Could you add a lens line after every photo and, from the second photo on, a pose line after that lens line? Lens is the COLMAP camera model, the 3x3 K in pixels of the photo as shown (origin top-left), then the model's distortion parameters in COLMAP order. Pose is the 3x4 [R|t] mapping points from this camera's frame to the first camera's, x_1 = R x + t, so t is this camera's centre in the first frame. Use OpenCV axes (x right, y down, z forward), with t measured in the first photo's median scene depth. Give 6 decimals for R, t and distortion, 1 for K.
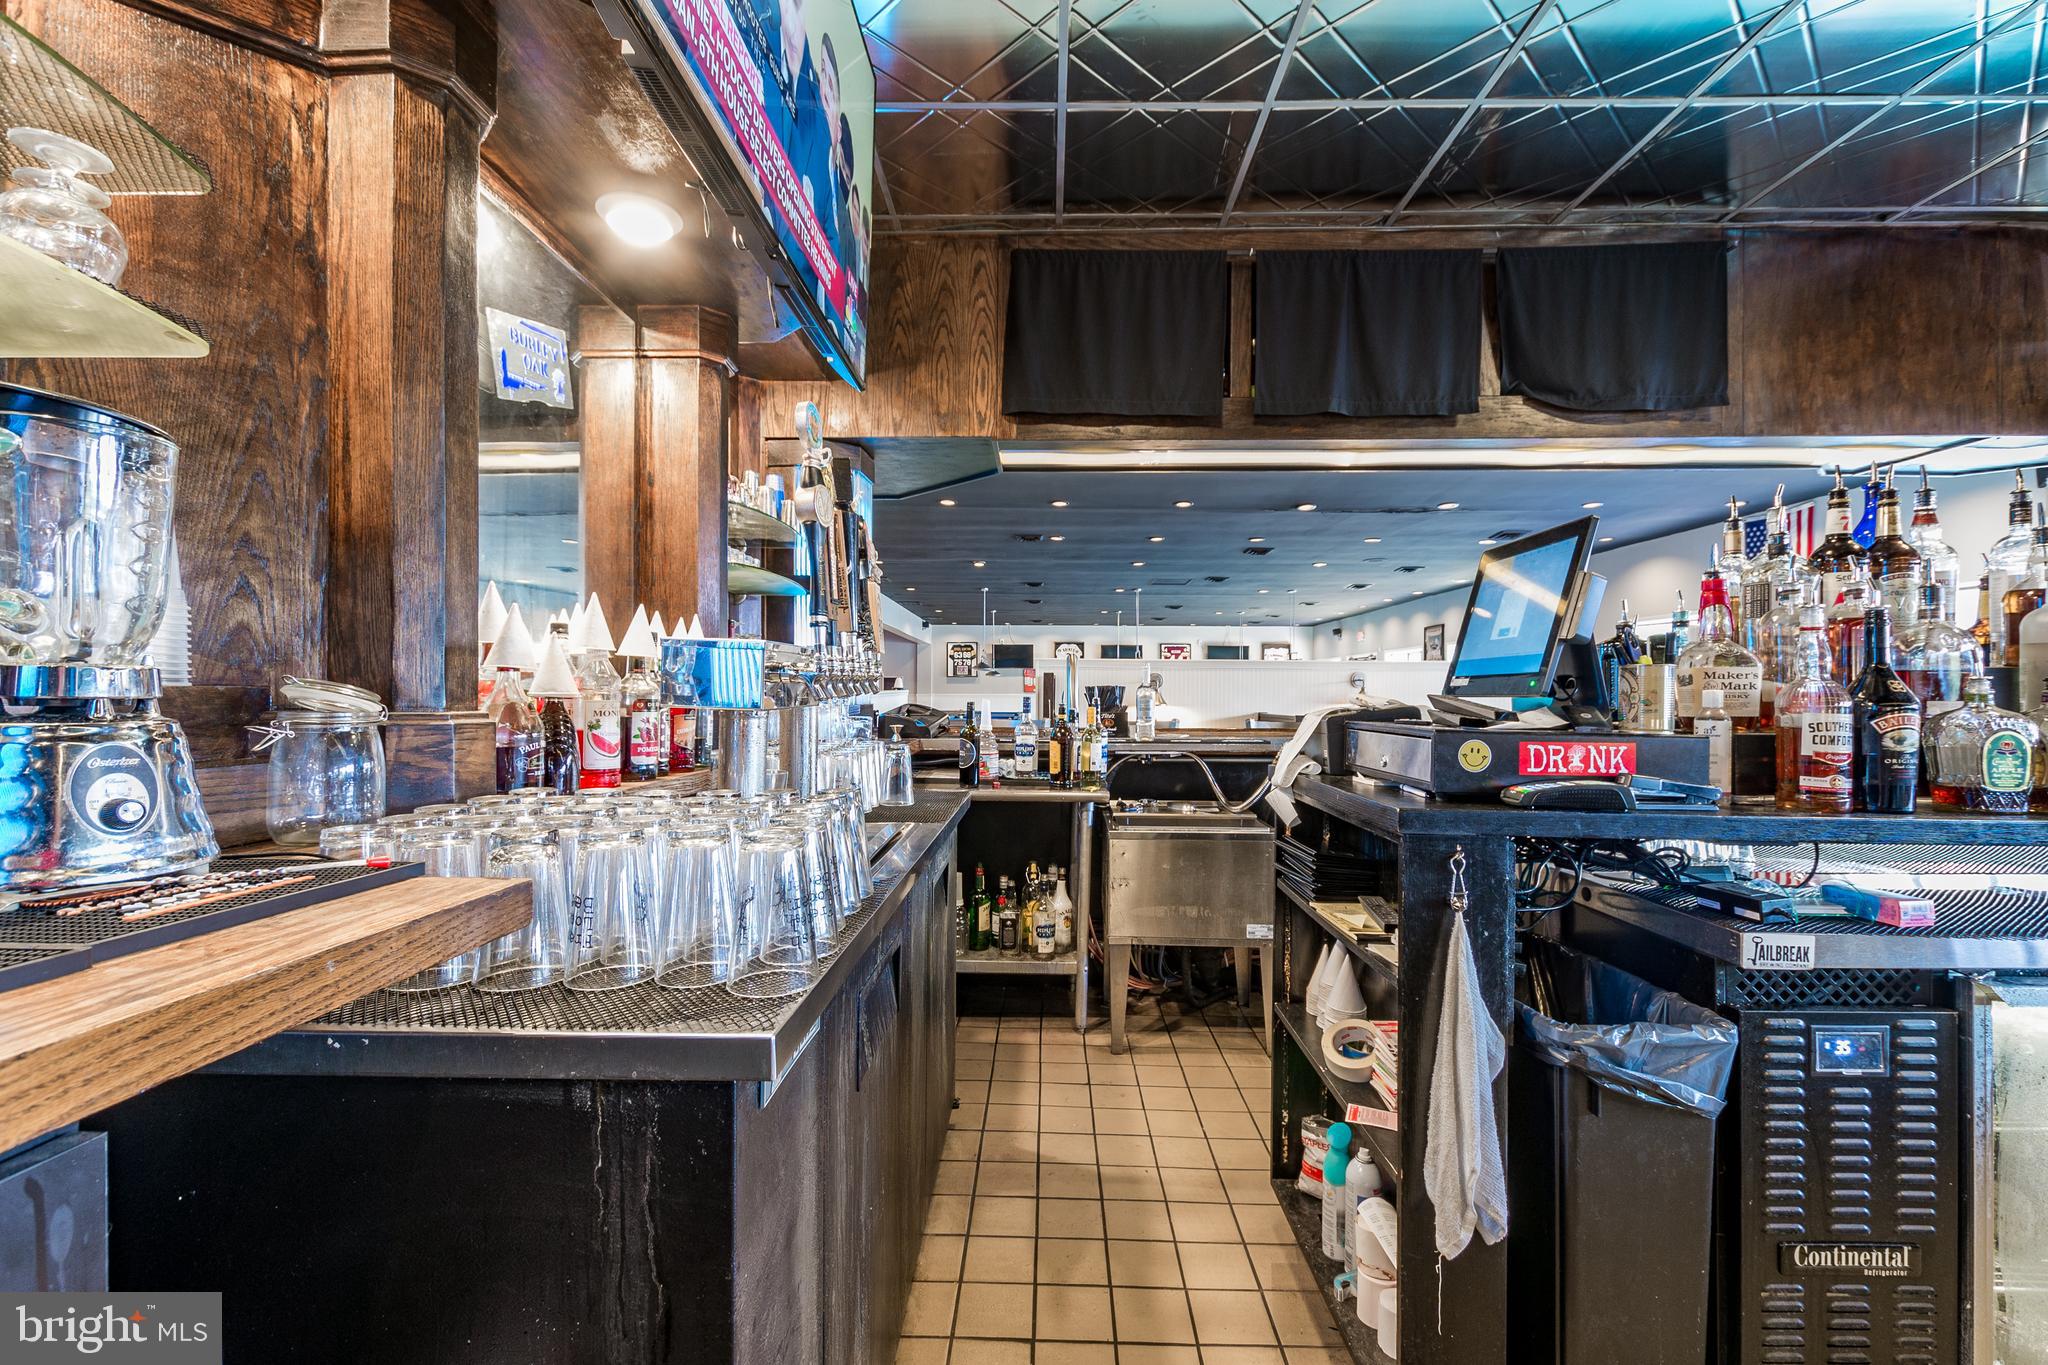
lens RADIAL K [[881.1, 0, 1023.8], [0, 881.1, 690.2], [0, 0, 1]] dist [0.006053, -0.003468]
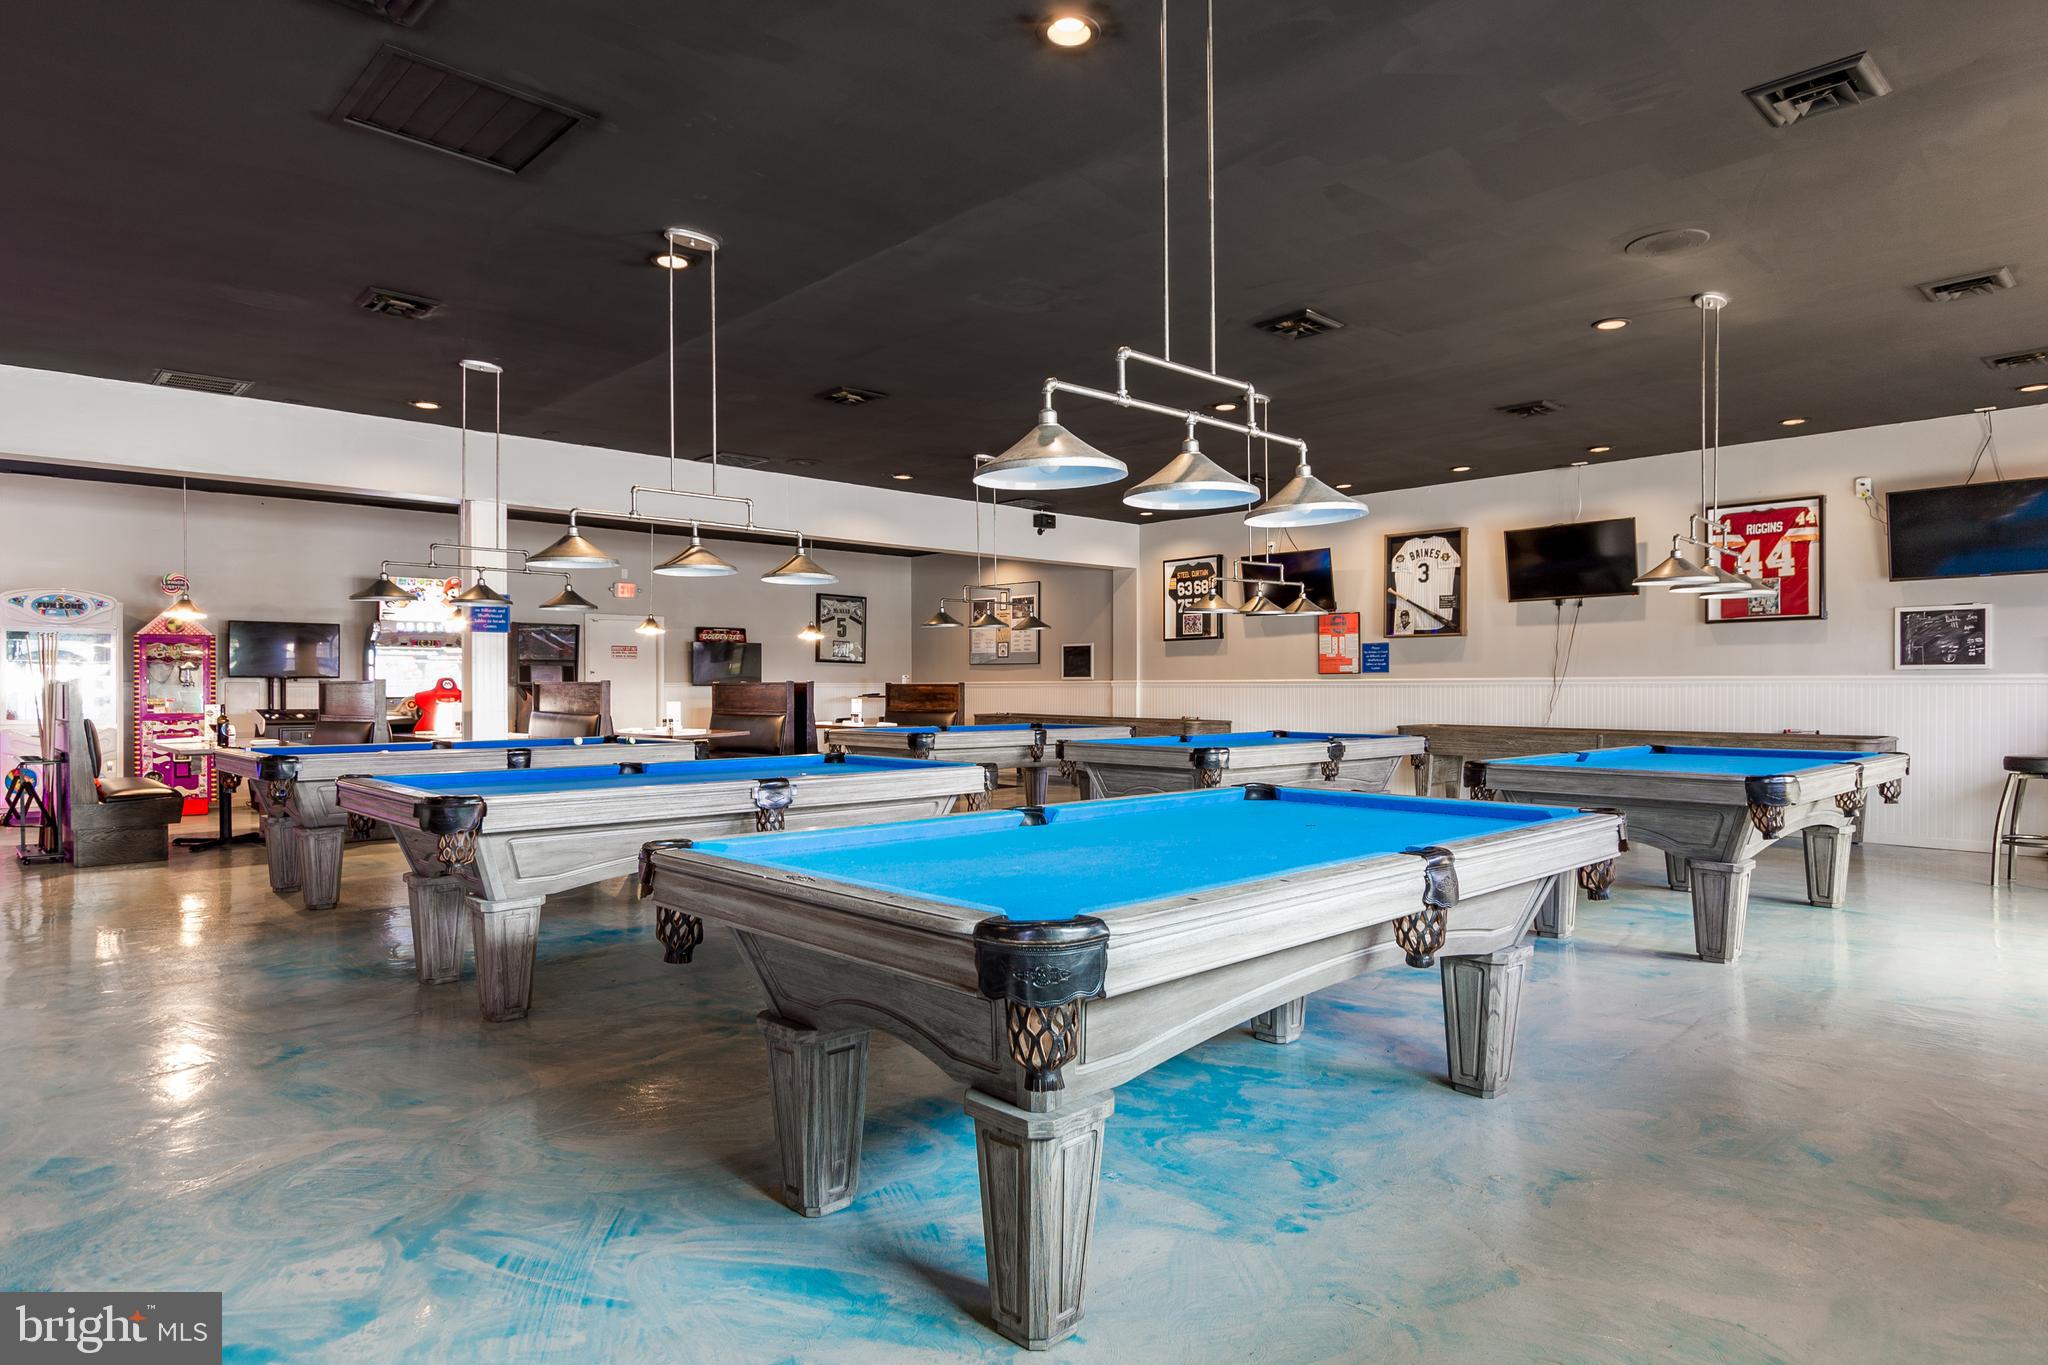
lens RADIAL K [[1167.0, 0, 1024.0], [0, 1167.0, 682.5], [0, 0, 1]] dist [-0.011891, -0.000096]
pose [[0.698356, -0.008652, -0.715698, 0.276340], [0.008205, 0.999958, -0.004082, 0.006827], [0.715703, -0.003022, 0.698398, 0.556972]]
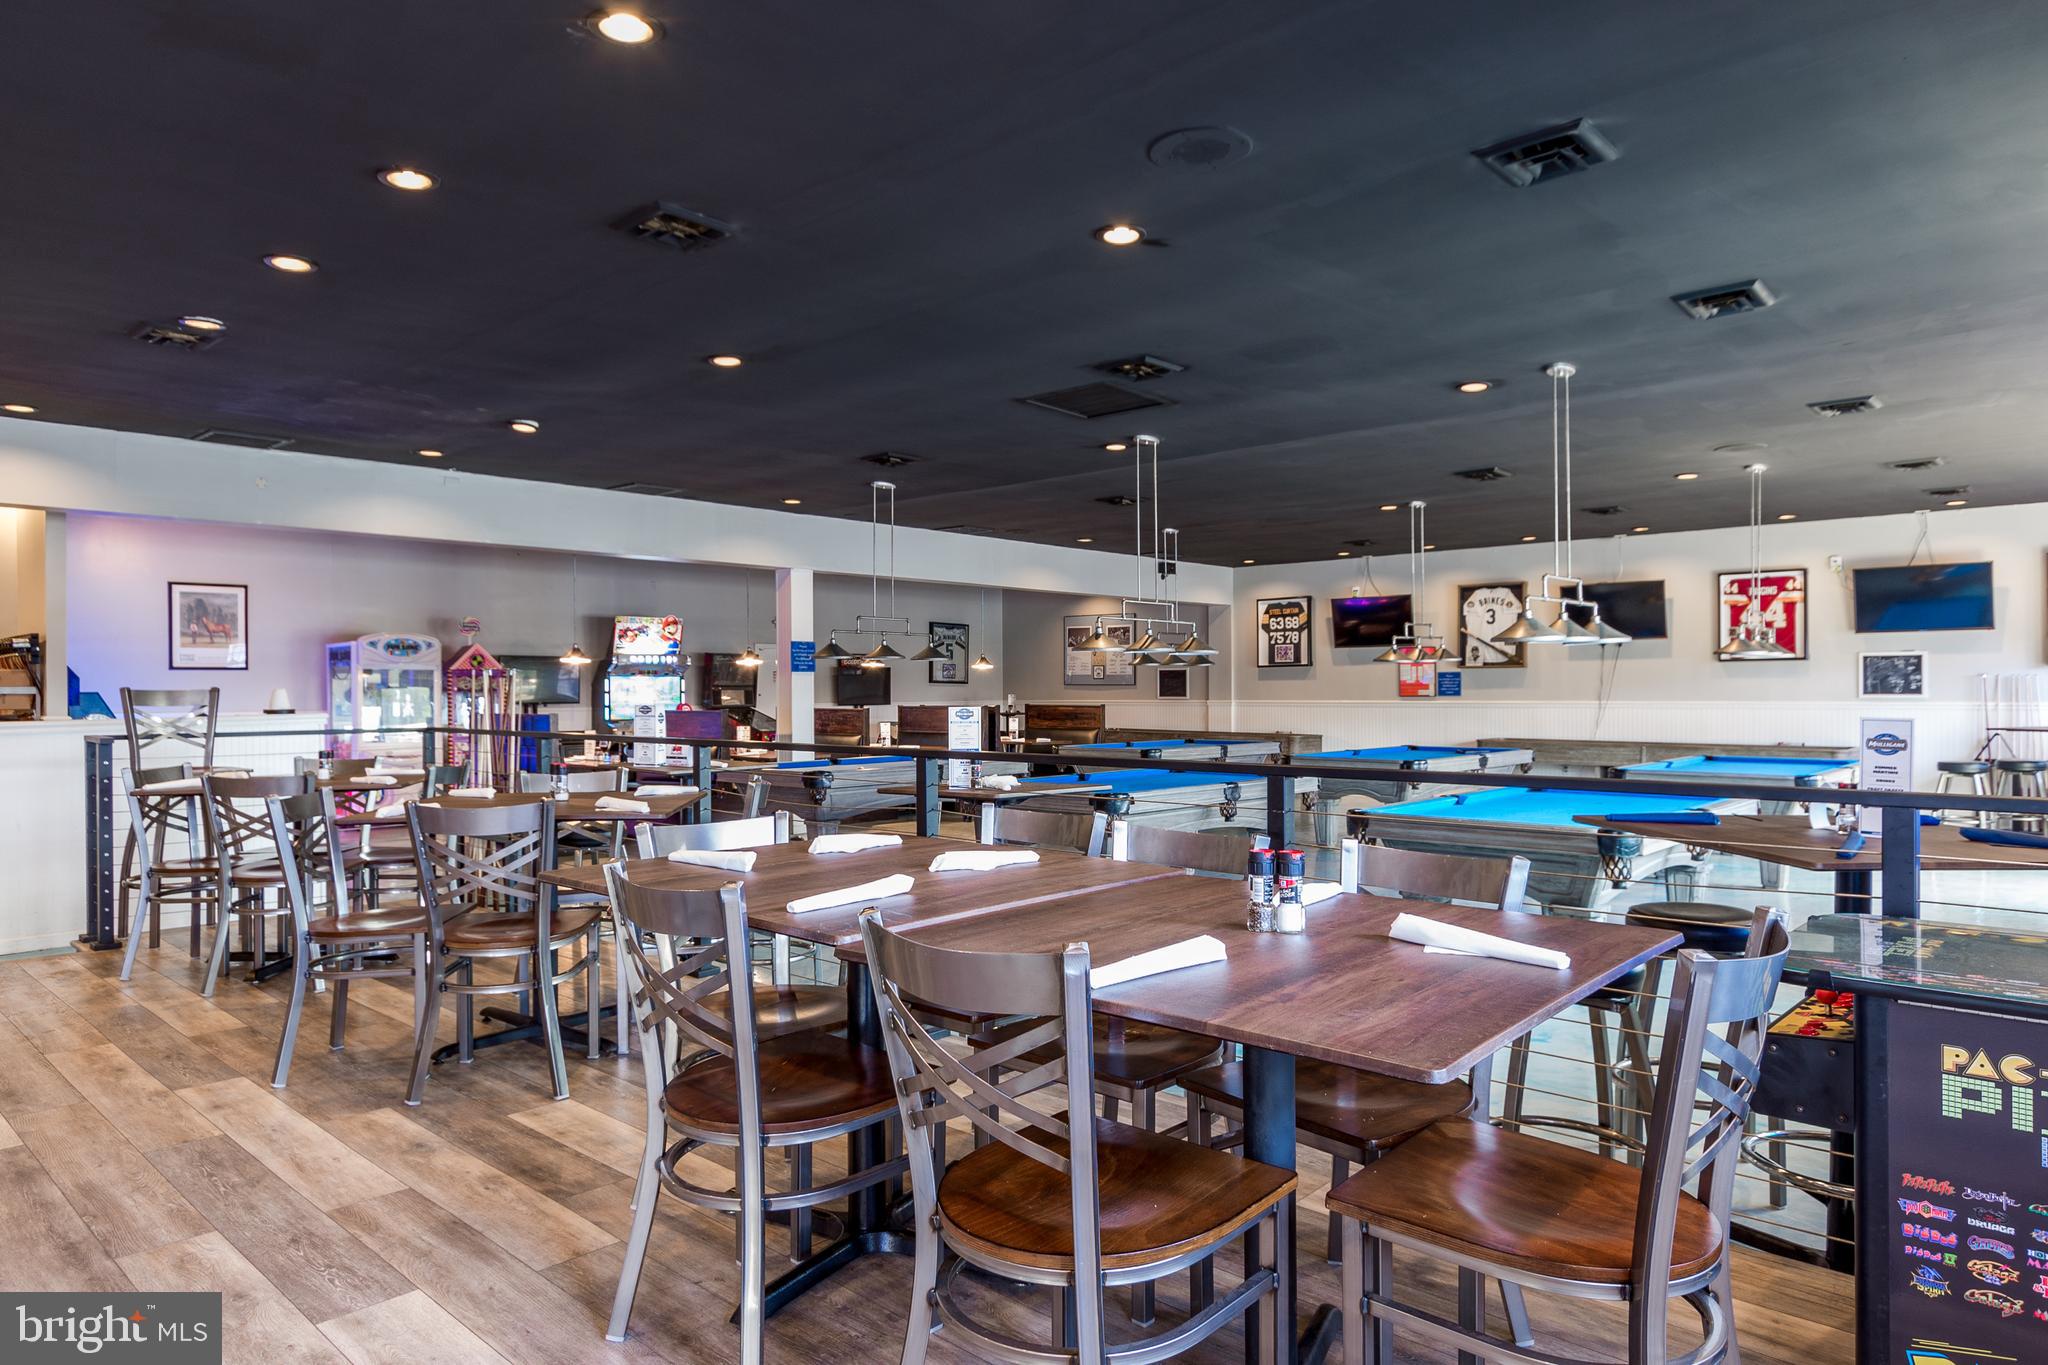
lens RADIAL K [[1246.7, 0, 1024.0], [0, 1246.7, 682.5], [0, 0, 1]] dist [-0.000806, -0.001623]
pose [[0.749864, -0.012389, -0.661476, 0.291534], [0.011720, 0.999917, -0.005441, -0.004227], [0.661488, -0.003672, 0.749947, 0.372793]]
